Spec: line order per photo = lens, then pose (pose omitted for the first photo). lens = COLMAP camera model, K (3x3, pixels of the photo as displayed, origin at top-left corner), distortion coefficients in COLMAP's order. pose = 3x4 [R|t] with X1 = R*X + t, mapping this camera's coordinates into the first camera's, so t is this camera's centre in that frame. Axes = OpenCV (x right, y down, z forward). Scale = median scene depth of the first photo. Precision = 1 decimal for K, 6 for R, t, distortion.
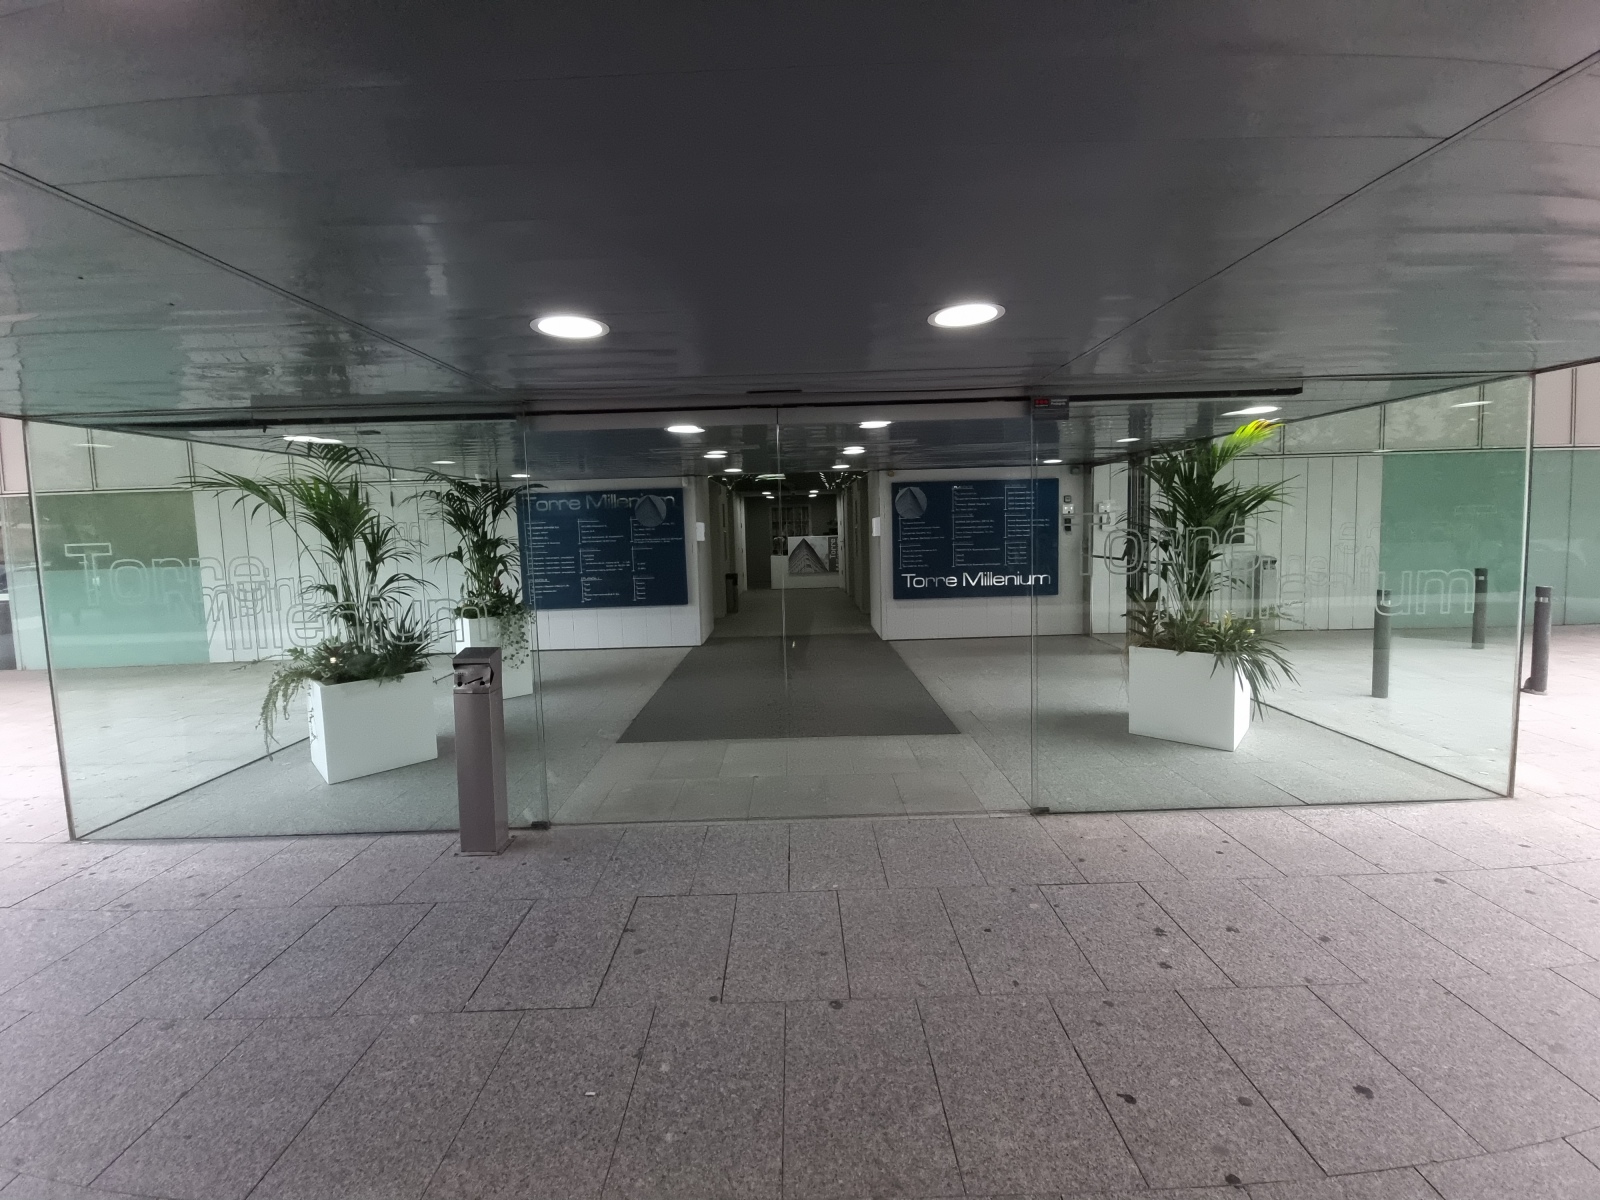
lens RADIAL K [[647.3, 0, 800.7], [0, 647.3, 571.8], [0, 0, 1]] dist [-0.003241, 0.000764]
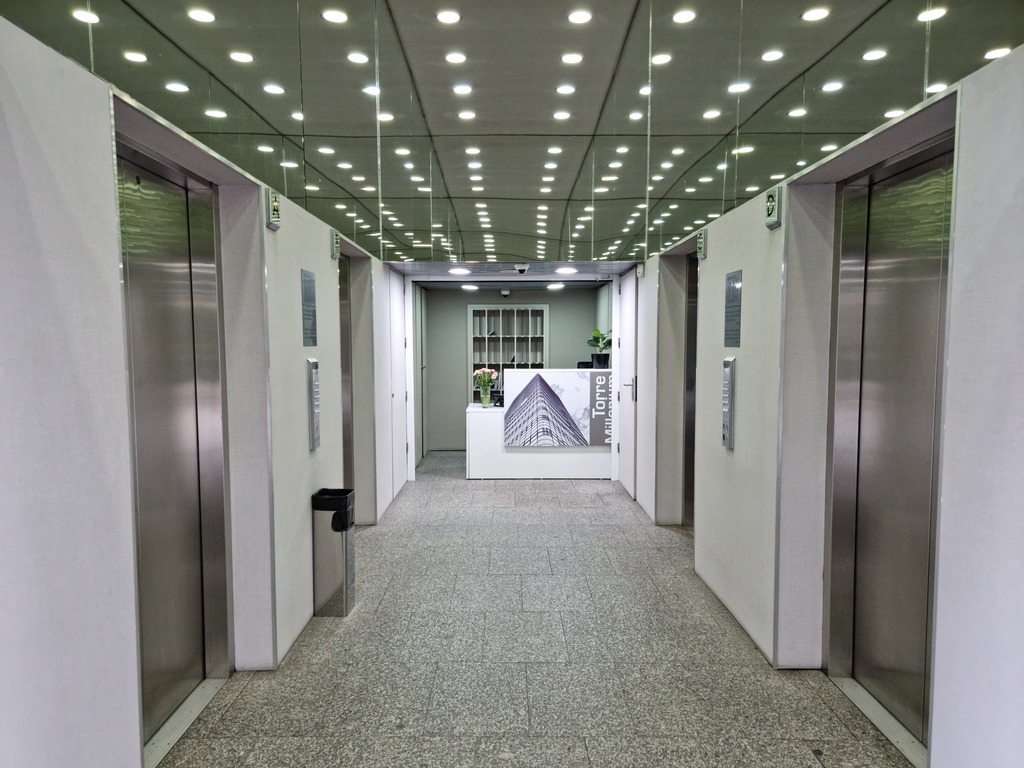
lens RADIAL K [[699.8, 0, 517.9], [0, 699.8, 388.1], [0, 0, 1]] dist [0.054539, -0.027294]
pose [[0.999527, 0.026612, 0.015397, -0.059429], [-0.026448, 0.999592, -0.010748, -0.119047], [-0.015676, 0.010335, 0.999824, 1.671887]]
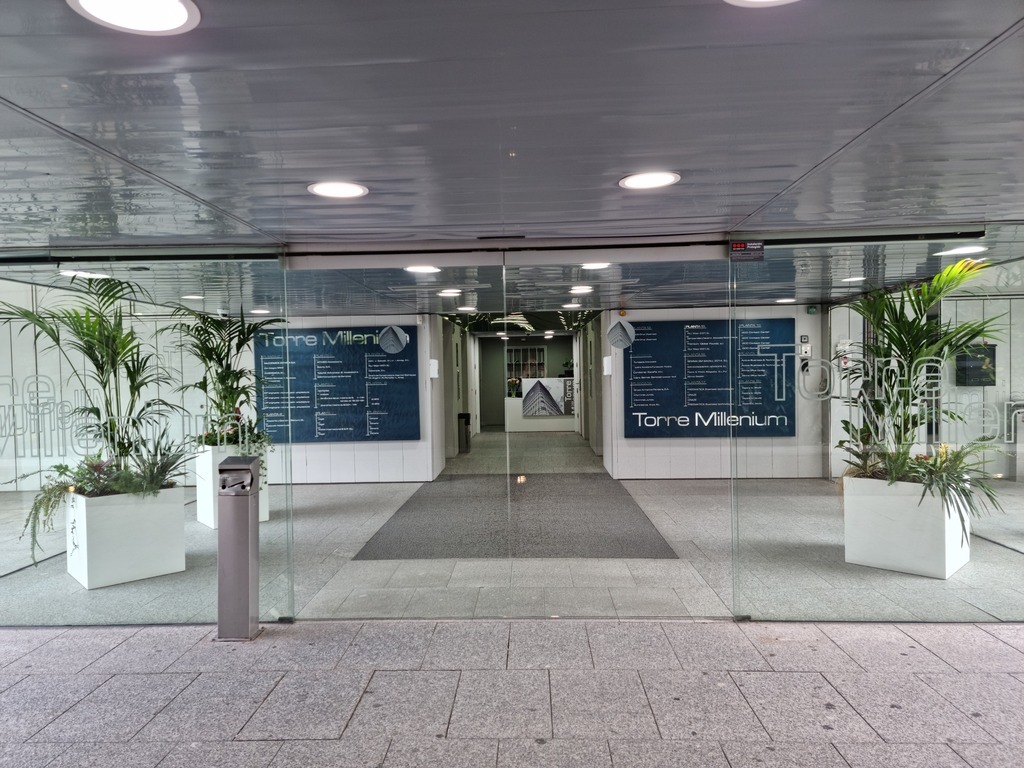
lens RADIAL K [[699.8, 0, 510.2], [0, 699.8, 384.0], [0, 0, 1]] dist [0.054539, -0.027294]
pose [[0.999049, 0.011094, -0.042171, 0.021728], [-0.013331, 0.998499, -0.053131, 0.035350], [0.041519, 0.053642, 0.997697, -0.166731]]
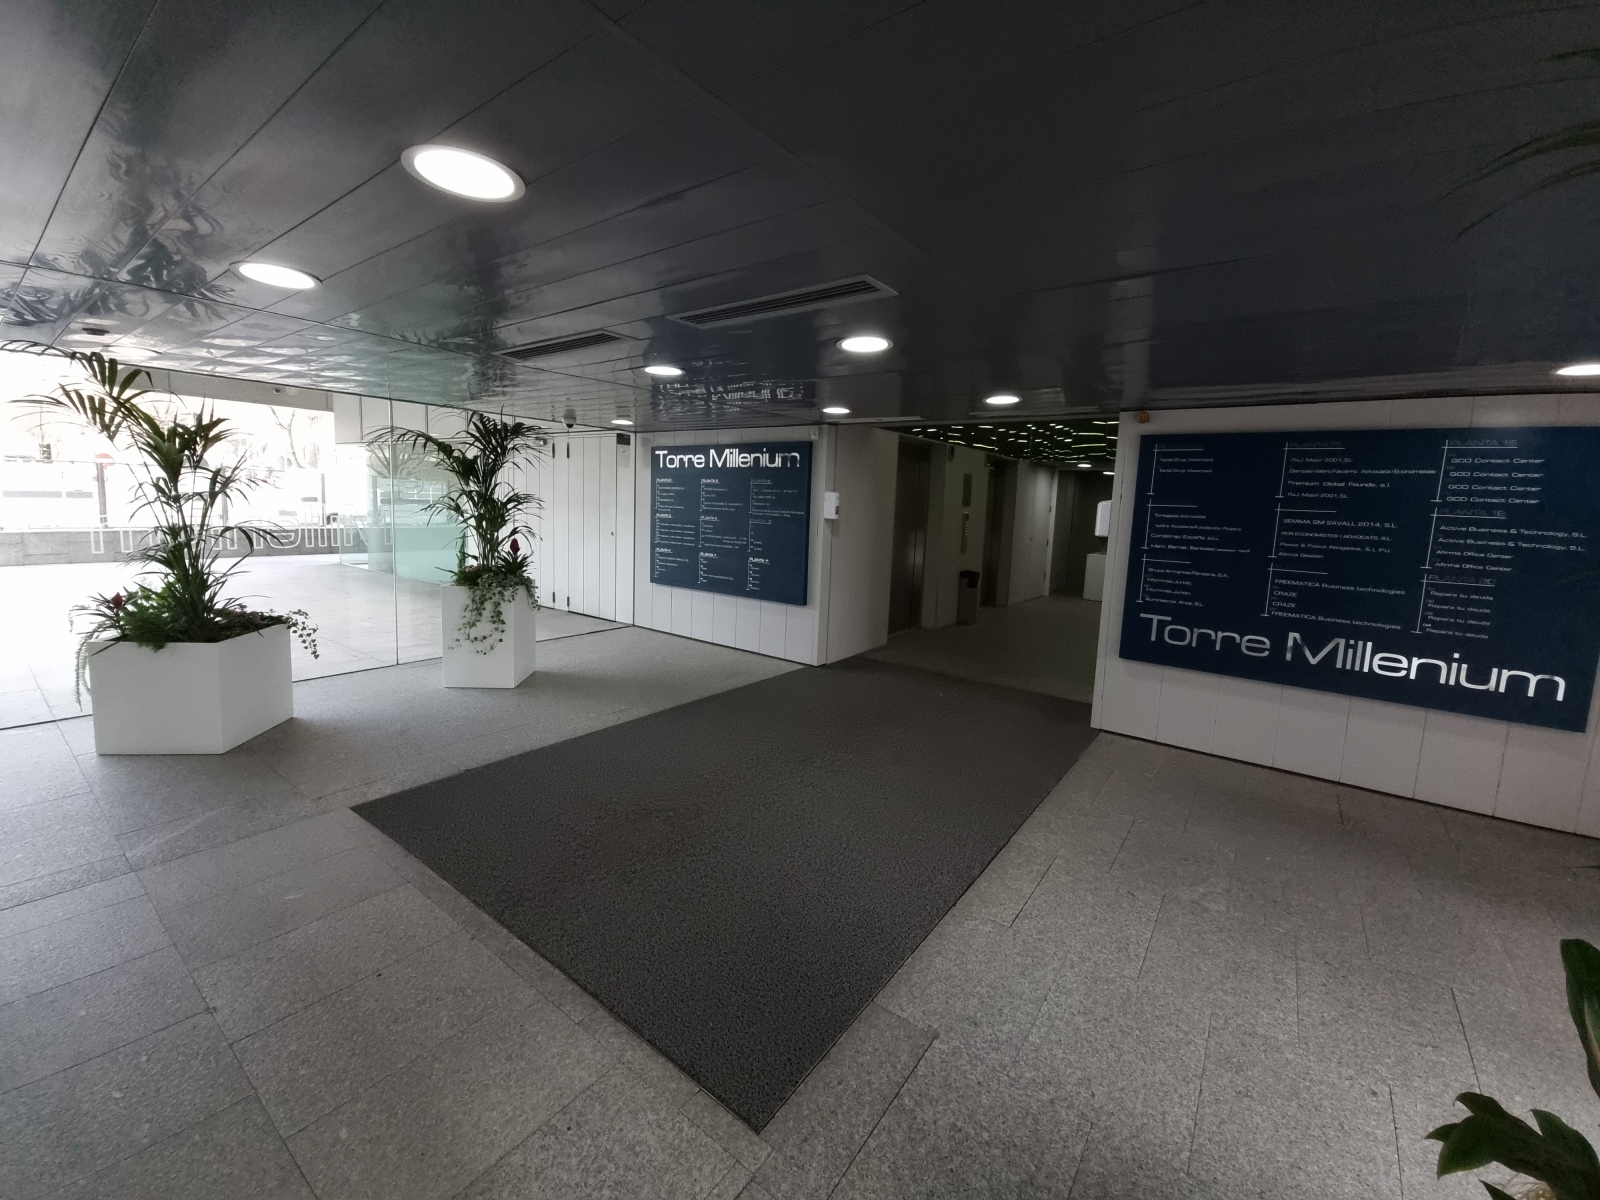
lens RADIAL K [[647.3, 0, 814.4], [0, 647.3, 568.2], [0, 0, 1]] dist [-0.003241, 0.000764]
pose [[0.798379, 0.123264, -0.589404, 0.458522], [-0.108453, 0.992252, 0.060607, -0.064926], [0.592308, 0.015536, 0.805562, 0.793224]]
